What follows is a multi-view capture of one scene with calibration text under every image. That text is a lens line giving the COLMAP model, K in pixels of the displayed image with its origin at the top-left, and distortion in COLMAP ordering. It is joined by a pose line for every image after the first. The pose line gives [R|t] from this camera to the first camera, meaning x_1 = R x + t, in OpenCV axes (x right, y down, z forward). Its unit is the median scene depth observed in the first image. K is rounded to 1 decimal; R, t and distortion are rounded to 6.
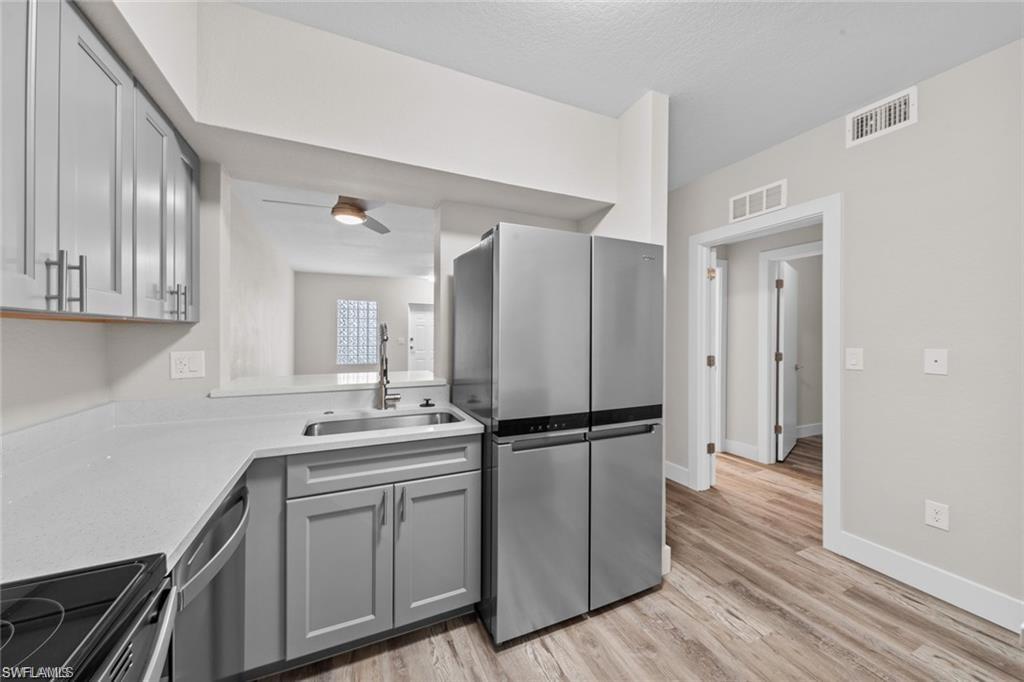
lens RADIAL K [[370.2, 0, 512.4], [0, 370.2, 335.7], [0, 0, 1]] dist [0.003268, -0.000050]
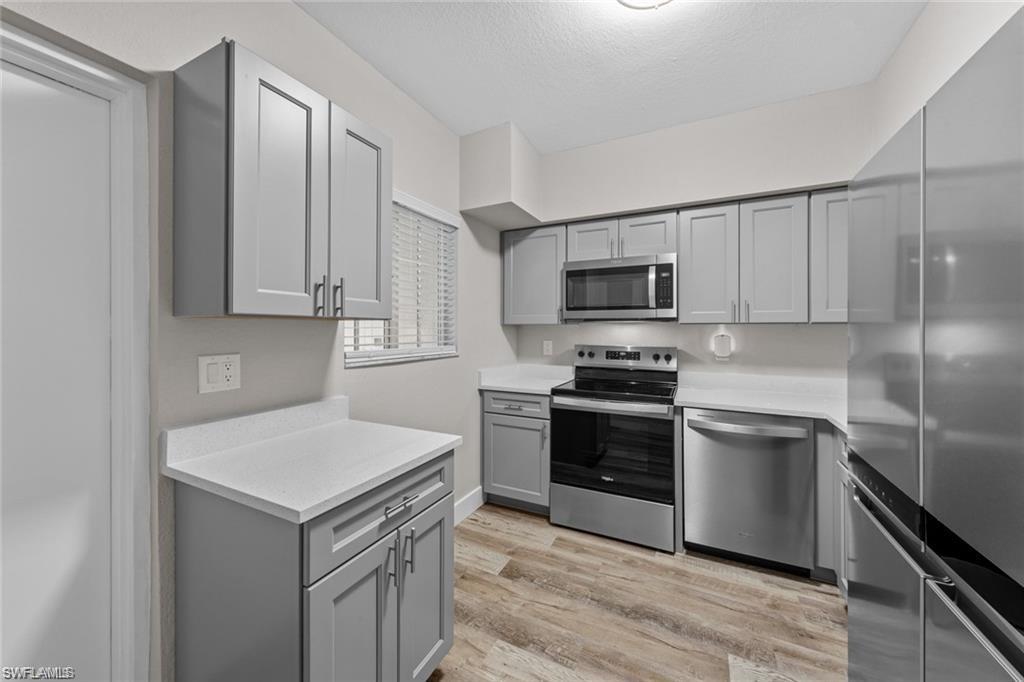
lens RADIAL K [[373.0, 0, 510.5], [0, 373.0, 329.0], [0, 0, 1]] dist [0.001583, -0.000022]
pose [[-0.783561, -0.009031, -0.621249, 0.865921], [-0.008750, 0.999956, -0.003499, 0.001931], [0.621253, 0.002694, -0.783605, 1.036681]]
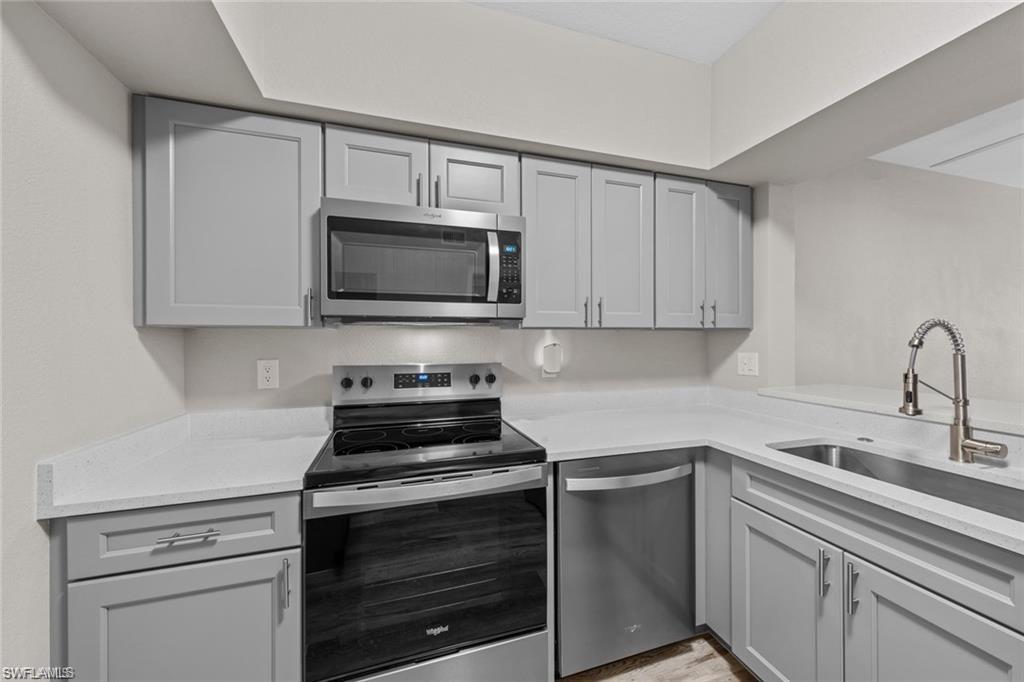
lens RADIAL K [[373.8, 0, 512.6], [0, 373.8, 339.3], [0, 0, 1]] dist [0.002357, 0.000018]
pose [[-0.132472, -0.003249, -0.991181, 0.408554], [0.000790, 0.999994, -0.003383, 0.002697], [0.991186, -0.001231, -0.132469, 0.420644]]
